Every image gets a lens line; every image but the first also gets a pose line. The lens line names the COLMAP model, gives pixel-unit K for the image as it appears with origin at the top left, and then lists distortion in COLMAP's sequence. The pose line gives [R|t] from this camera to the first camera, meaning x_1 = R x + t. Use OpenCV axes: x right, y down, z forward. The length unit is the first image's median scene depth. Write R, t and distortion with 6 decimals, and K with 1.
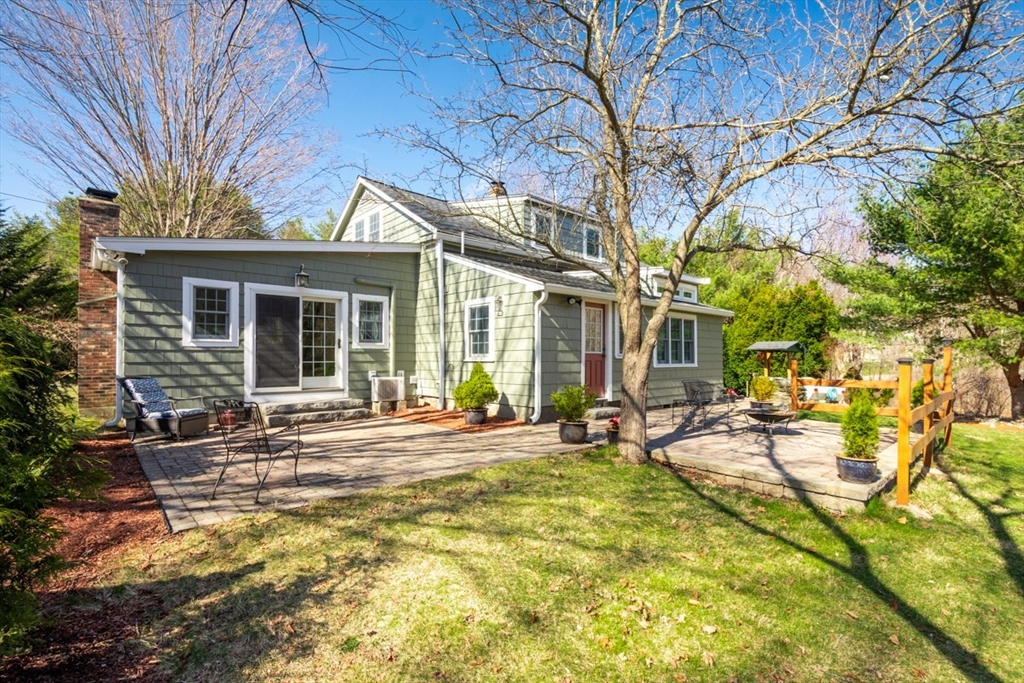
lens RADIAL K [[511.4, 0, 509.5], [0, 511.4, 352.7], [0, 0, 1]] dist [0.020653, -0.014185]
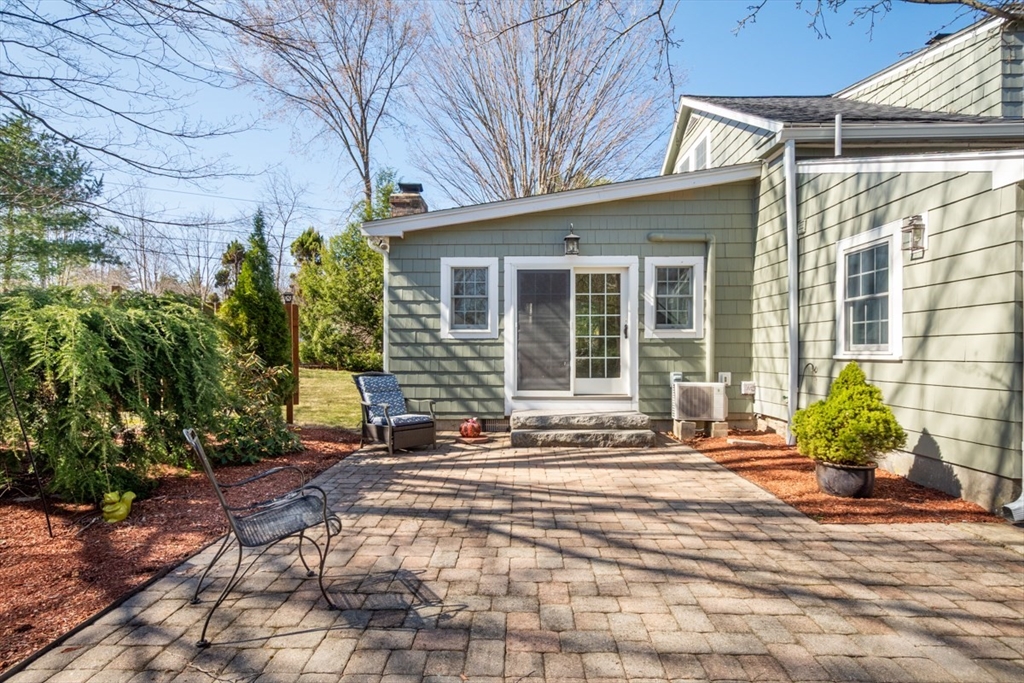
lens RADIAL K [[511.4, 0, 509.5], [0, 511.4, 352.7], [0, 0, 1]] dist [0.020653, -0.014185]
pose [[0.726096, 0.001498, -0.687592, 0.031799], [0.006918, 0.999931, 0.009484, 0.003546], [0.687559, -0.011643, 0.726035, 0.408998]]
